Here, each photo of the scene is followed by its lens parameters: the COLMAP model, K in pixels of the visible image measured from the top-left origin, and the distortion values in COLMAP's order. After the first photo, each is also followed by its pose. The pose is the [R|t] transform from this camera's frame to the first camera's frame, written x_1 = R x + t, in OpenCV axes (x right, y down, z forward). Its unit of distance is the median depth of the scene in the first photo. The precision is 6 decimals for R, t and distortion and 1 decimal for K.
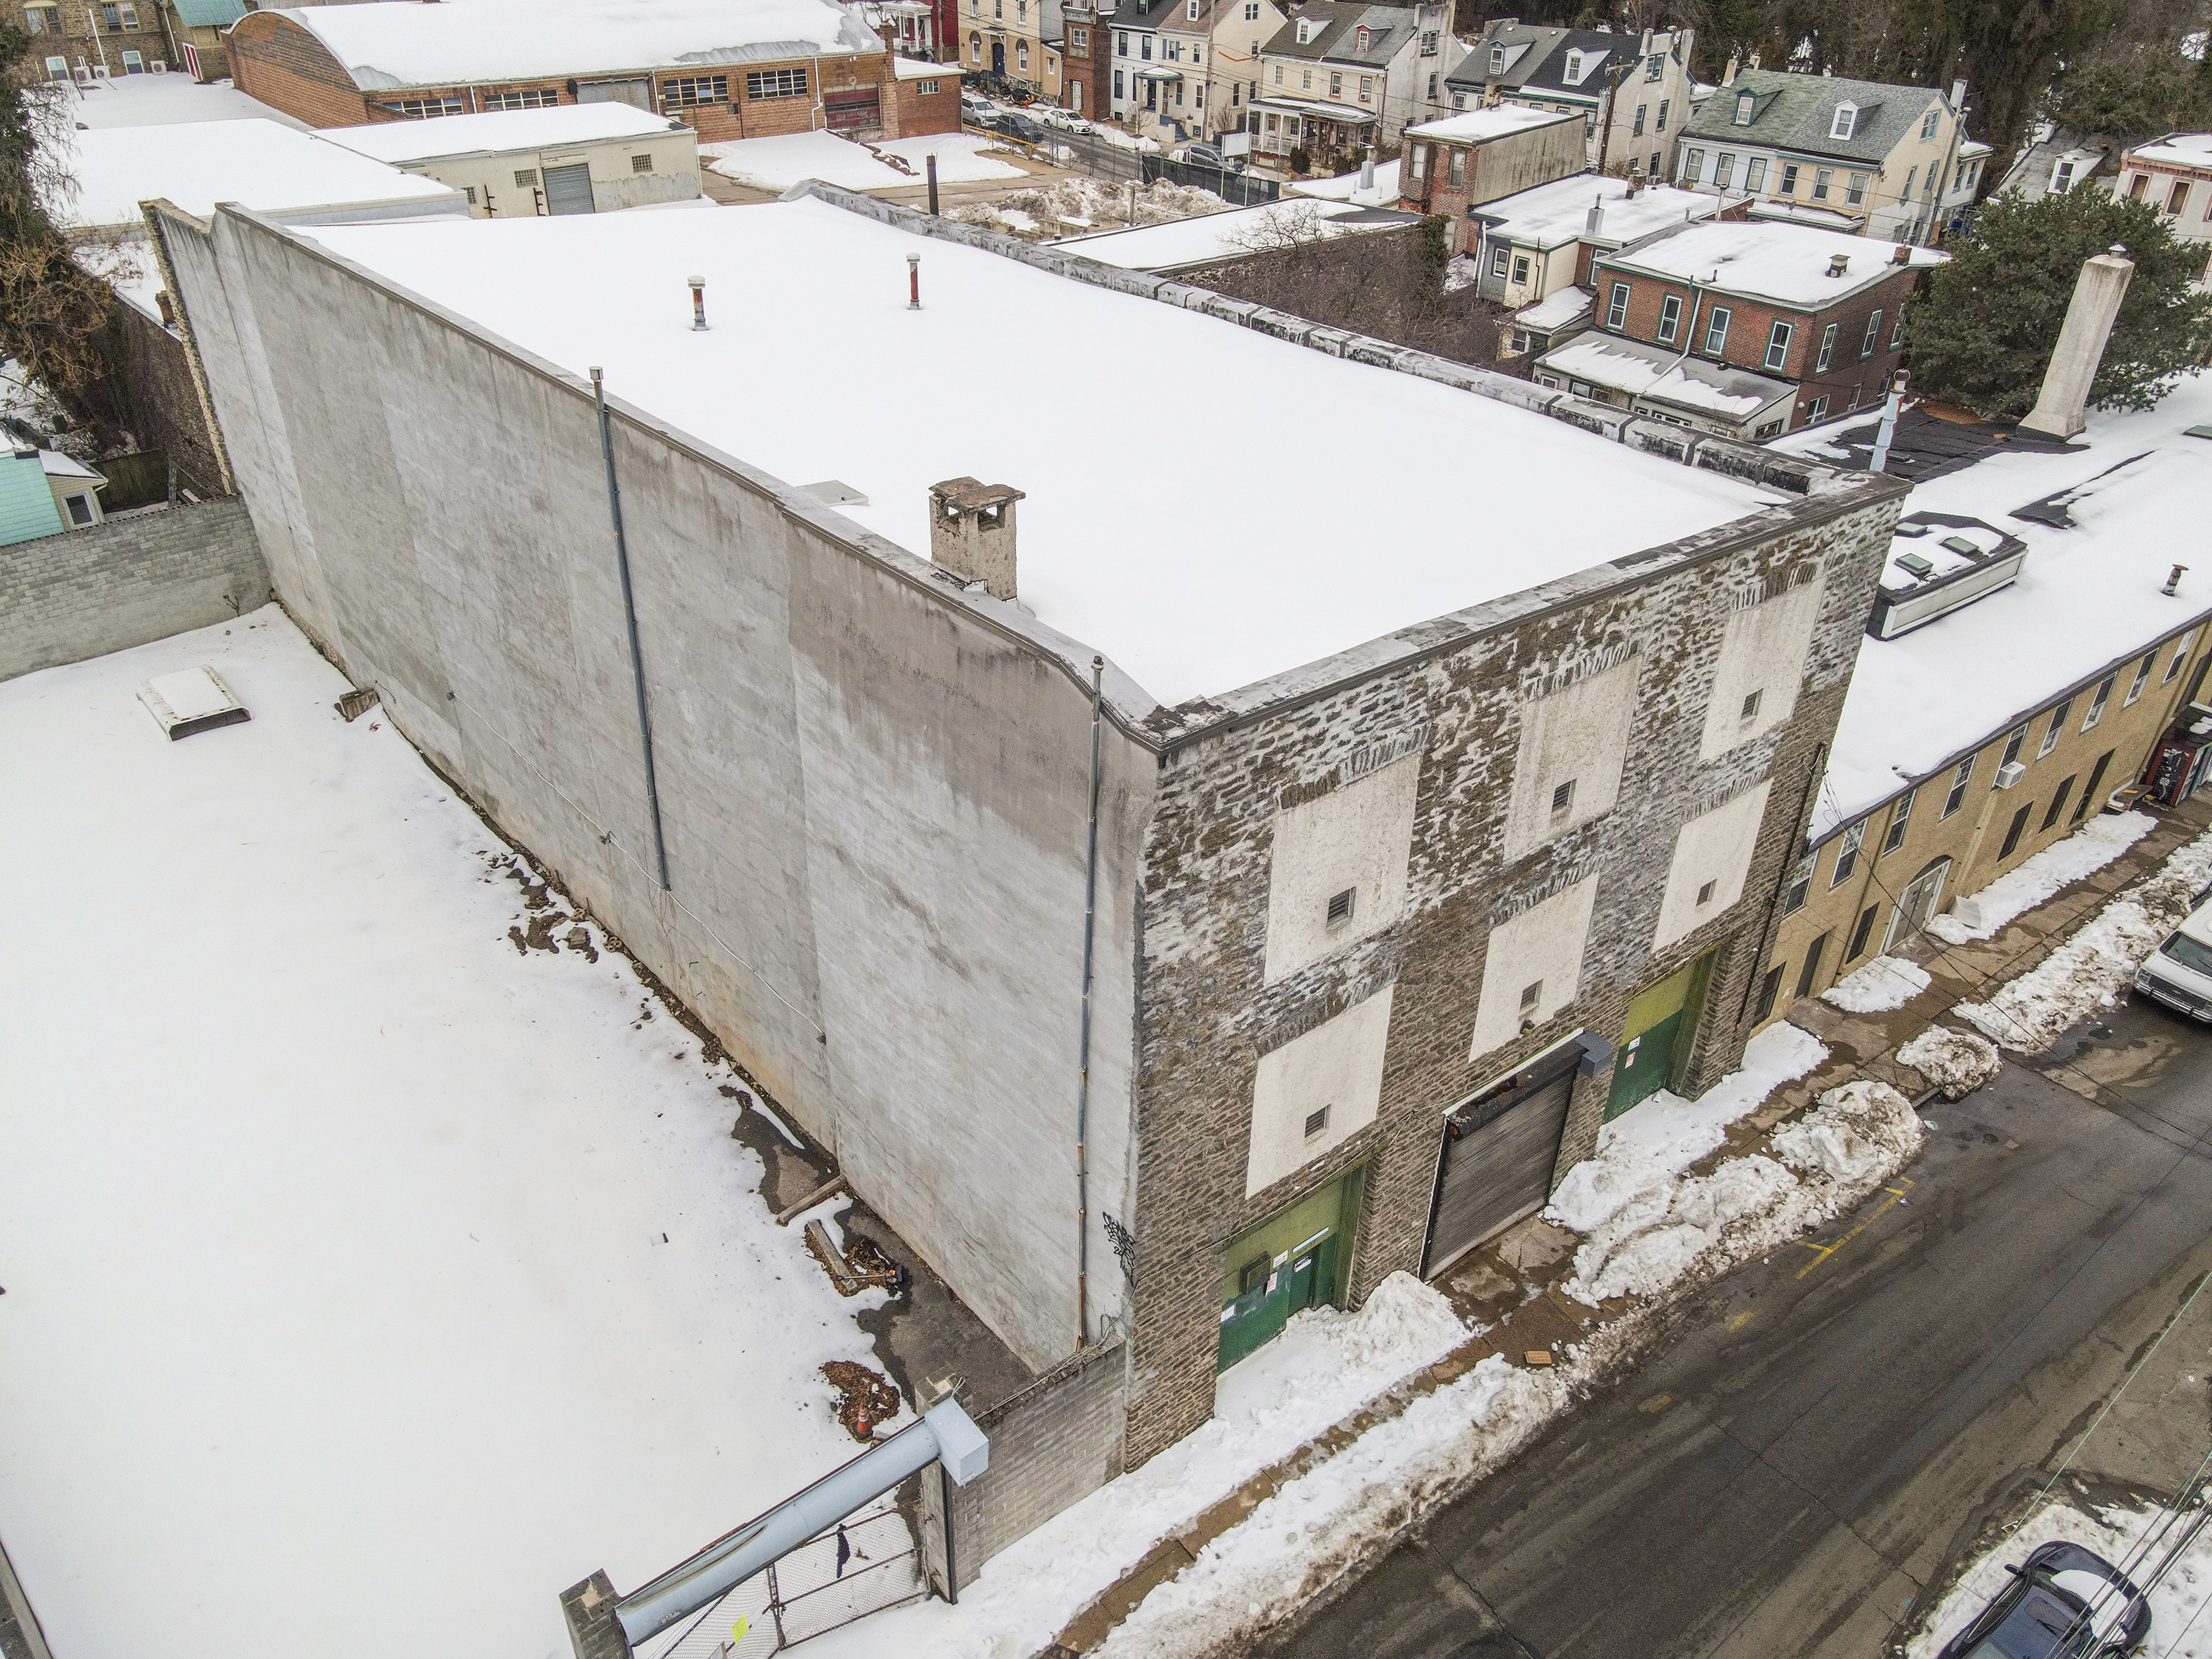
lens RADIAL K [[1619.5, 0, 1105.4], [0, 1619.5, 823.9], [0, 0, 1]] dist [-0.009984, 0.052800]
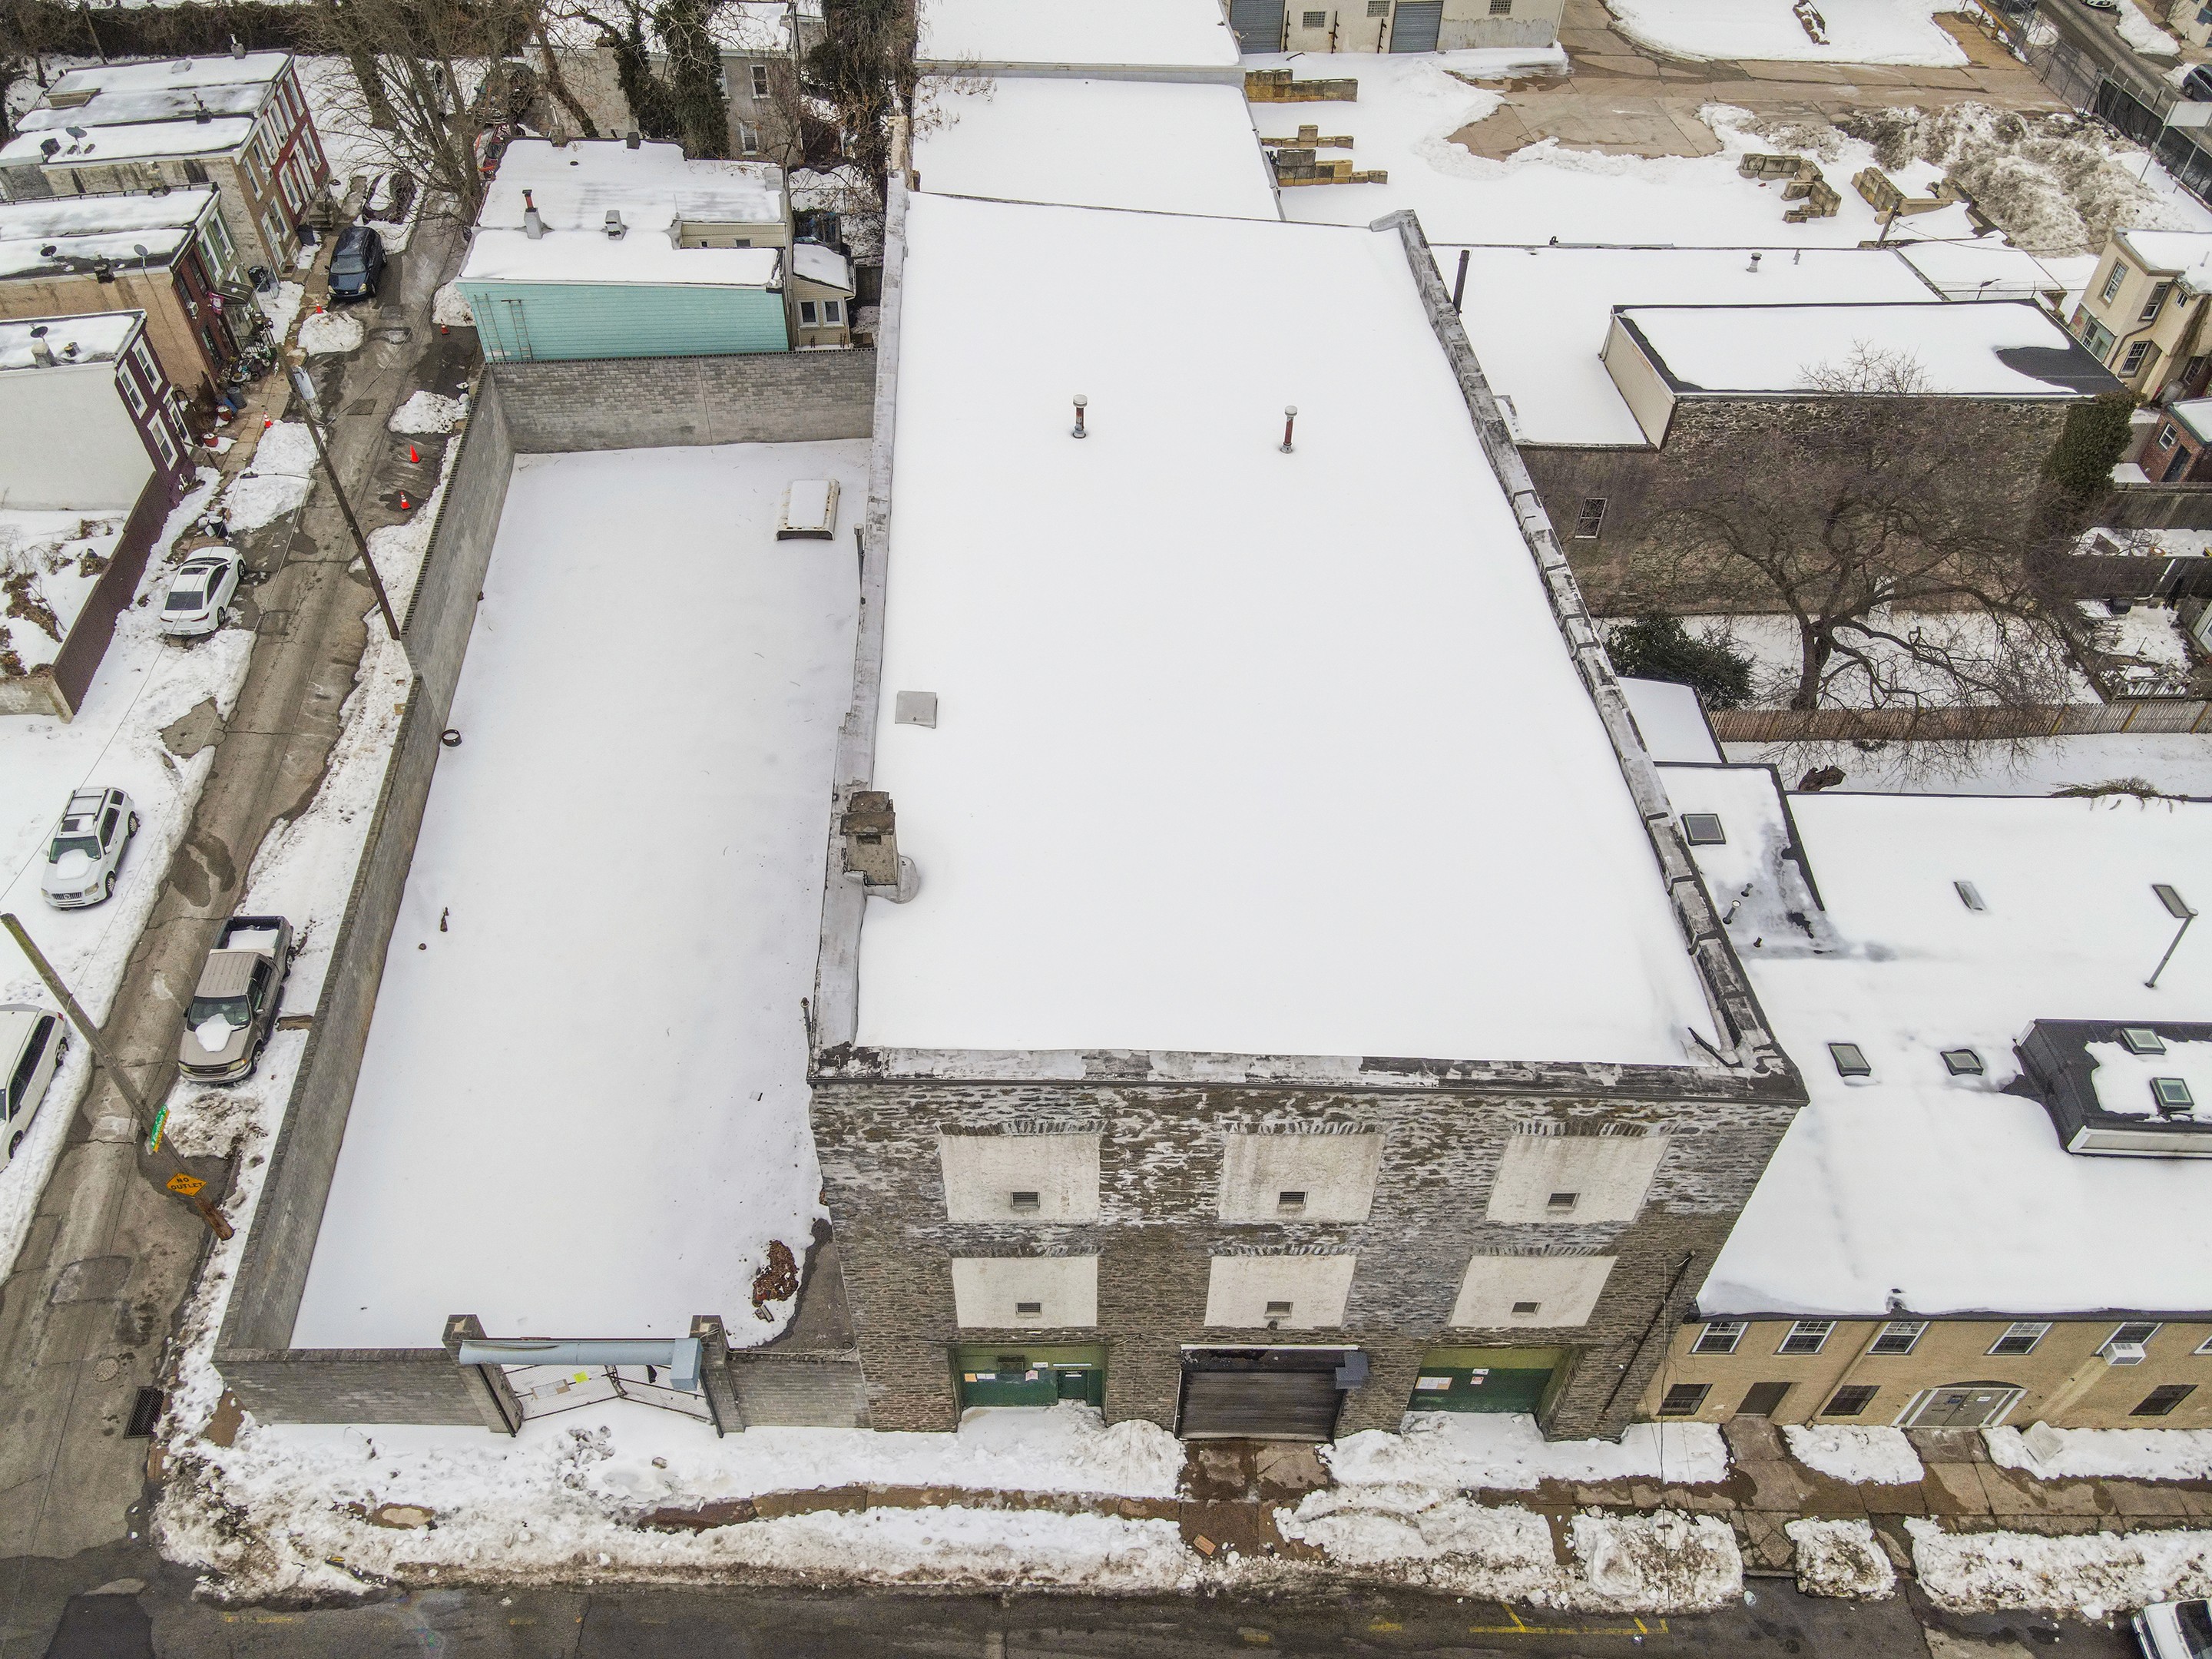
lens RADIAL K [[1619.9, 0, 1105.5], [0, 1619.9, 825.7], [0, 0, 1]] dist [-0.006790, 0.043232]
pose [[0.791690, 0.431456, -0.432518, 0.543206], [-0.330678, 0.897936, 0.290453, -0.533499], [0.513691, -0.086925, 0.853560, -0.048822]]
